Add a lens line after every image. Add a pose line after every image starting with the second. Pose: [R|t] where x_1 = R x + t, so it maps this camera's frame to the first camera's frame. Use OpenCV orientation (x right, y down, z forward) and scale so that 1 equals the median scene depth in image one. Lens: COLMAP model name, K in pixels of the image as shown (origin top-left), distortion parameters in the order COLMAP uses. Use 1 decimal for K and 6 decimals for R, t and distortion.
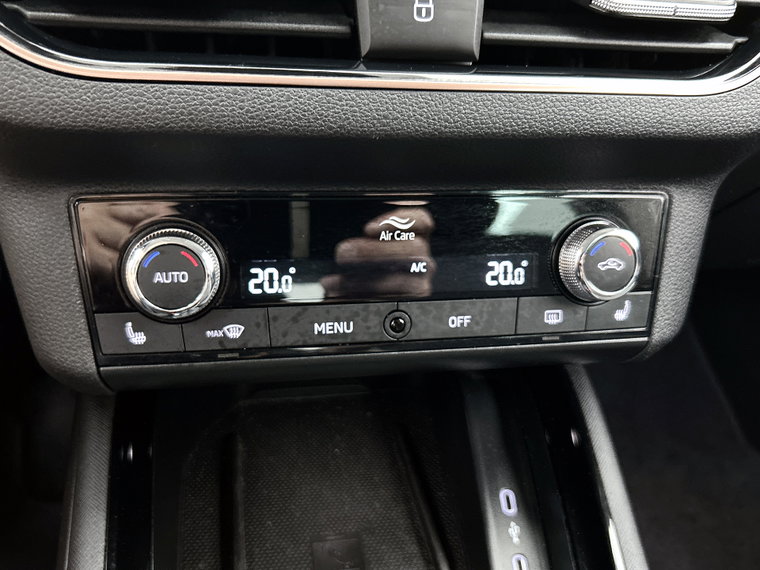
lens RADIAL K [[716.4, 0, 380.0], [0, 716.4, 285.0], [0, 0, 1]] dist [0.008235, -0.011072]
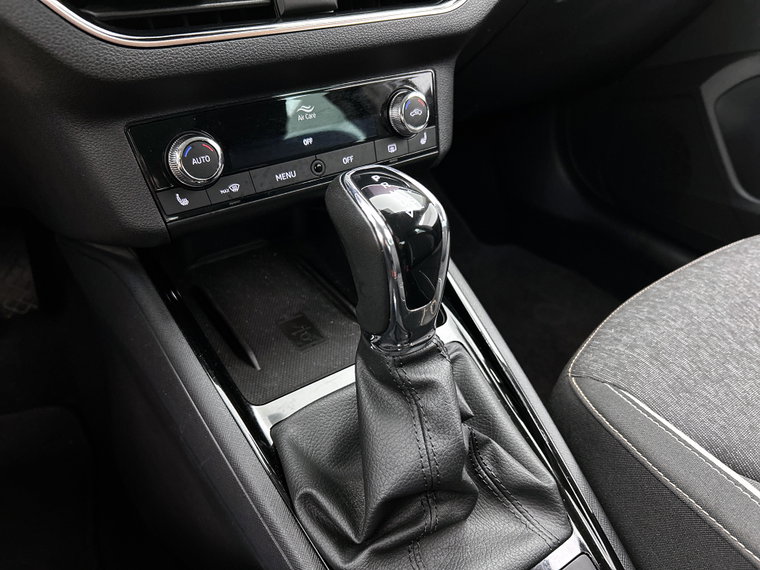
lens RADIAL K [[587.8, 0, 380.0], [0, 587.8, 285.0], [0, 0, 1]] dist [0.105870, -0.226490]
pose [[0.913401, -0.269170, 0.305362, -0.369695], [0.220350, 0.957701, 0.185081, 0.097824], [-0.342264, -0.101767, 0.934077, -0.485802]]
